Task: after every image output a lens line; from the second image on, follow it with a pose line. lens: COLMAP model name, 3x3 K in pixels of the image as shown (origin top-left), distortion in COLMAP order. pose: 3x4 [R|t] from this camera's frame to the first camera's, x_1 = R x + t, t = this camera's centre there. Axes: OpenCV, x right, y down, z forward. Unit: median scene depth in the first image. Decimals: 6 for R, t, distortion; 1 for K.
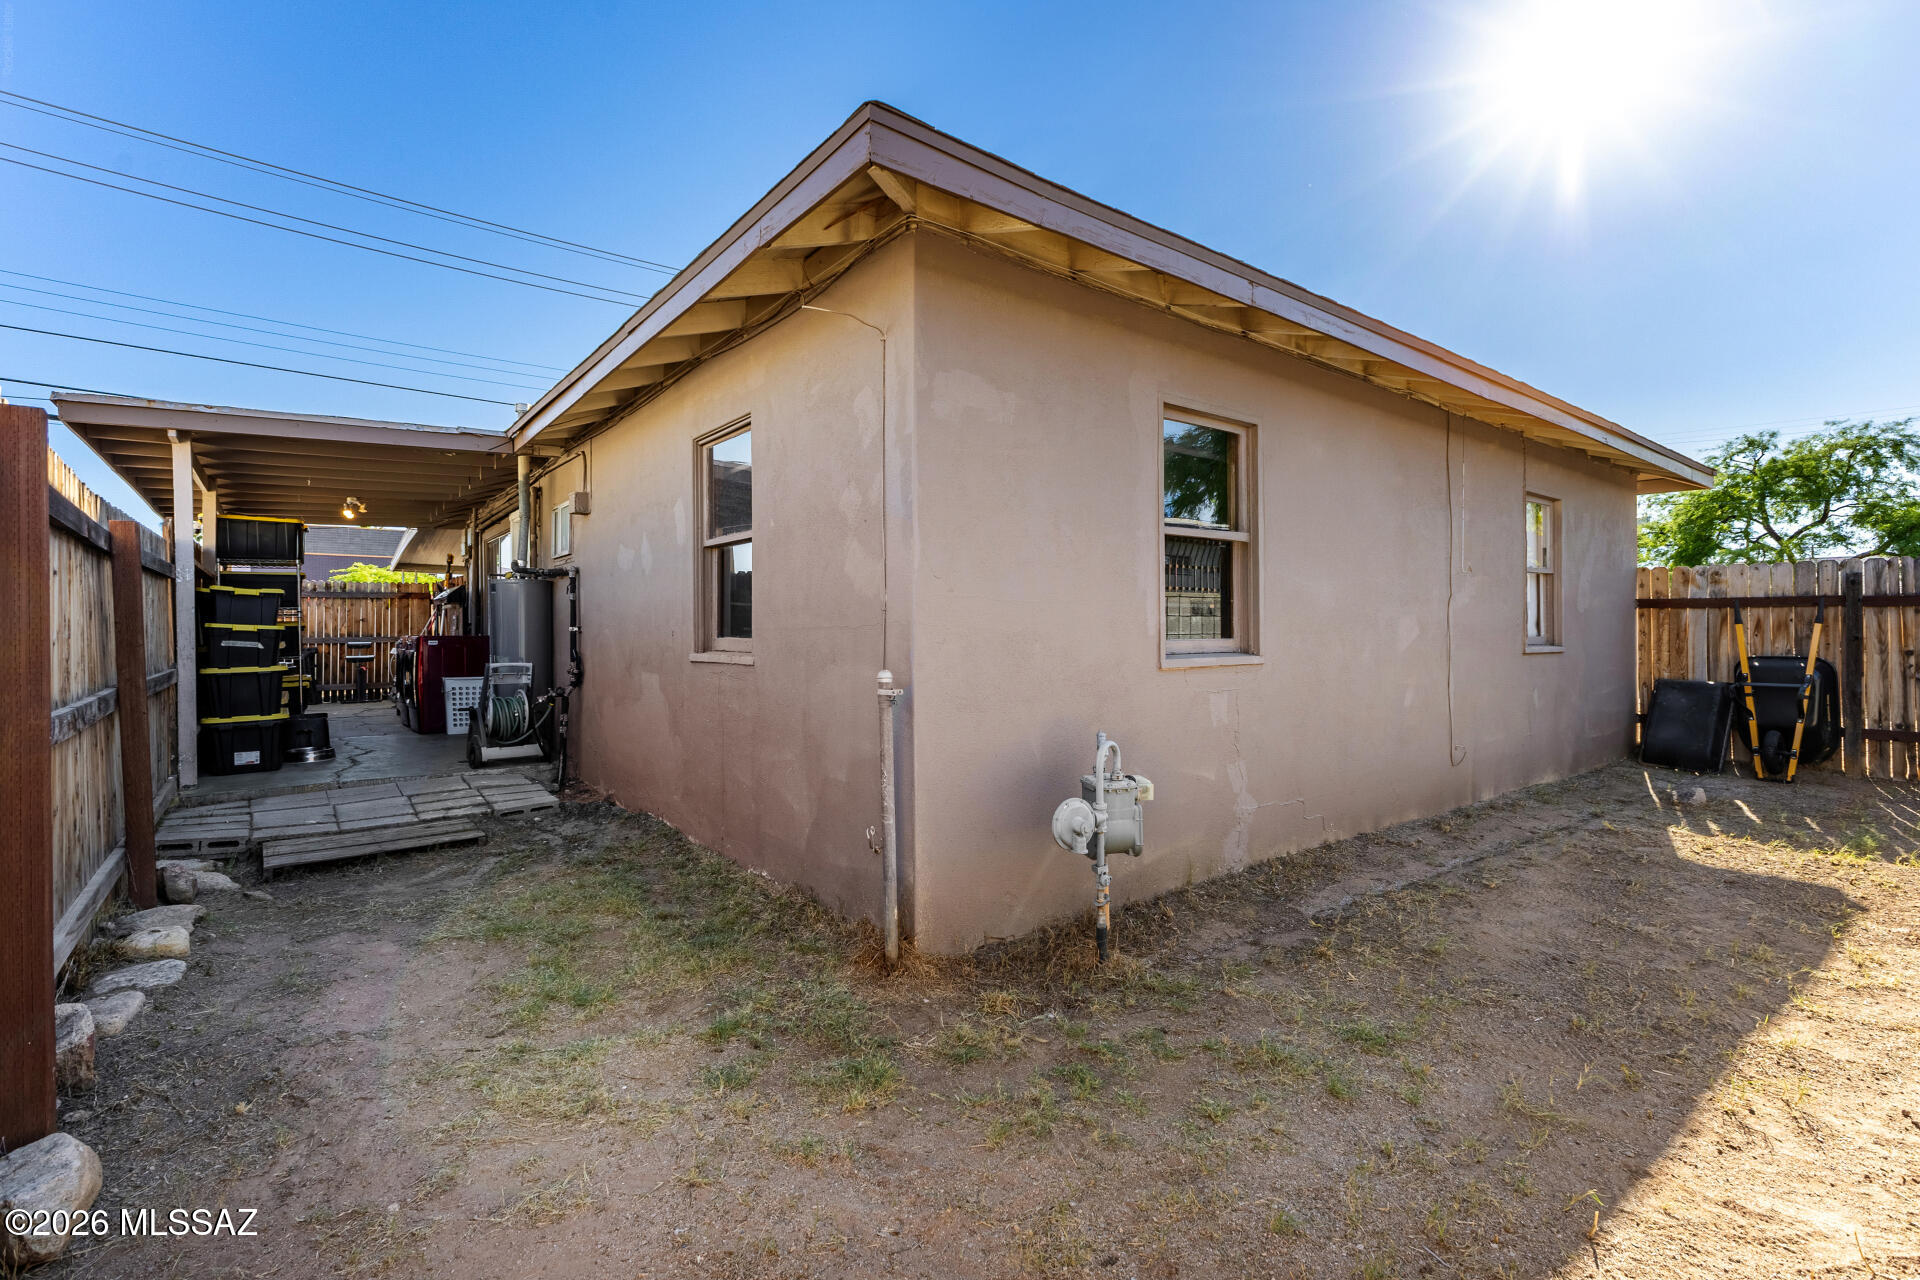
lens RADIAL K [[838.0, 0, 963.8], [0, 838.0, 631.2], [0, 0, 1]] dist [0.002535, -0.000728]
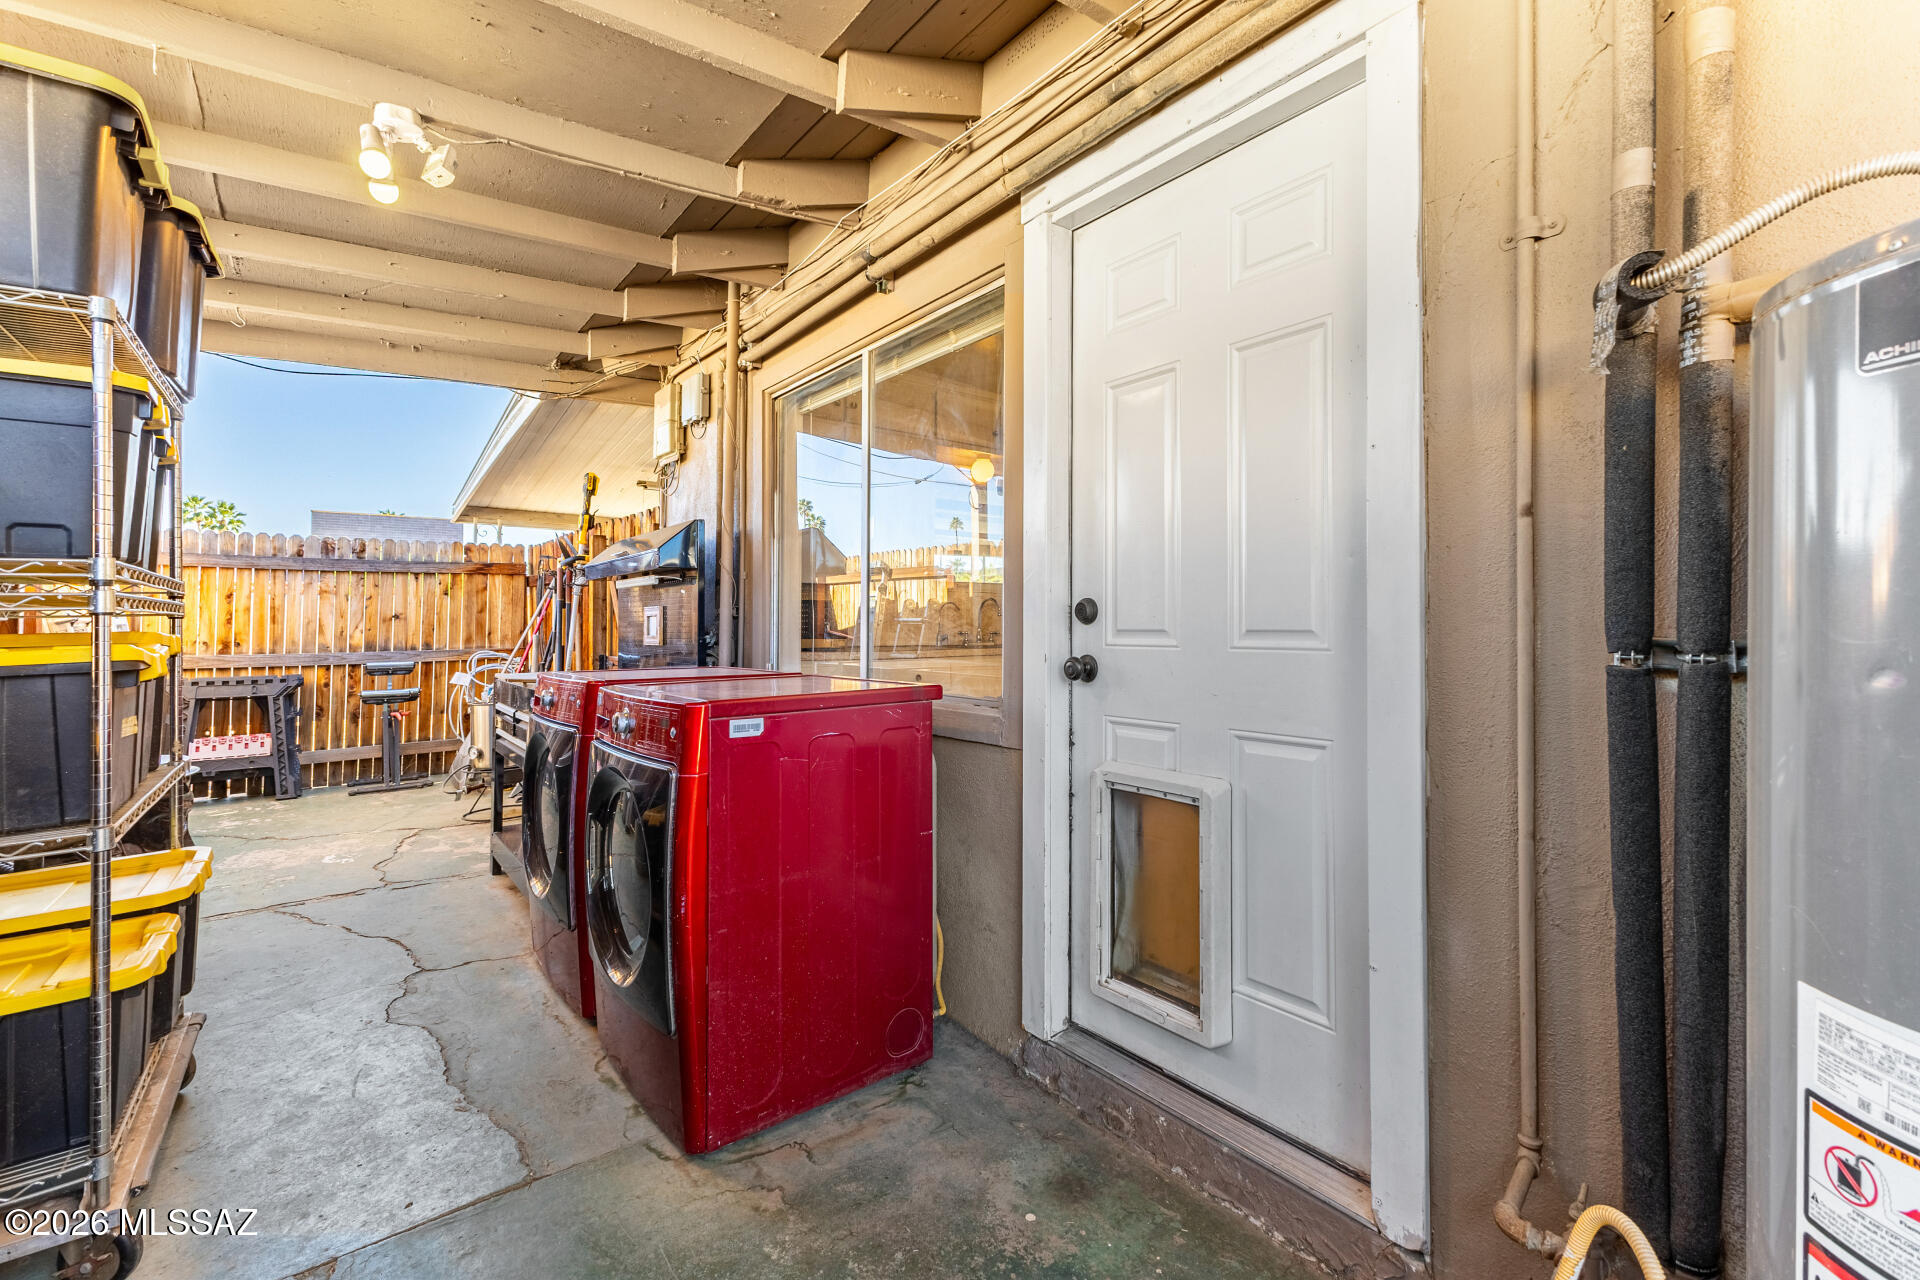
lens RADIAL K [[838.0, 0, 952.8], [0, 838.0, 632.7], [0, 0, 1]] dist [0.002535, -0.000728]
pose [[0.999745, 0.008984, -0.020726, -0.378580], [-0.009225, 0.999890, -0.011576, -0.001175], [0.020620, 0.011764, 0.999718, 0.512882]]
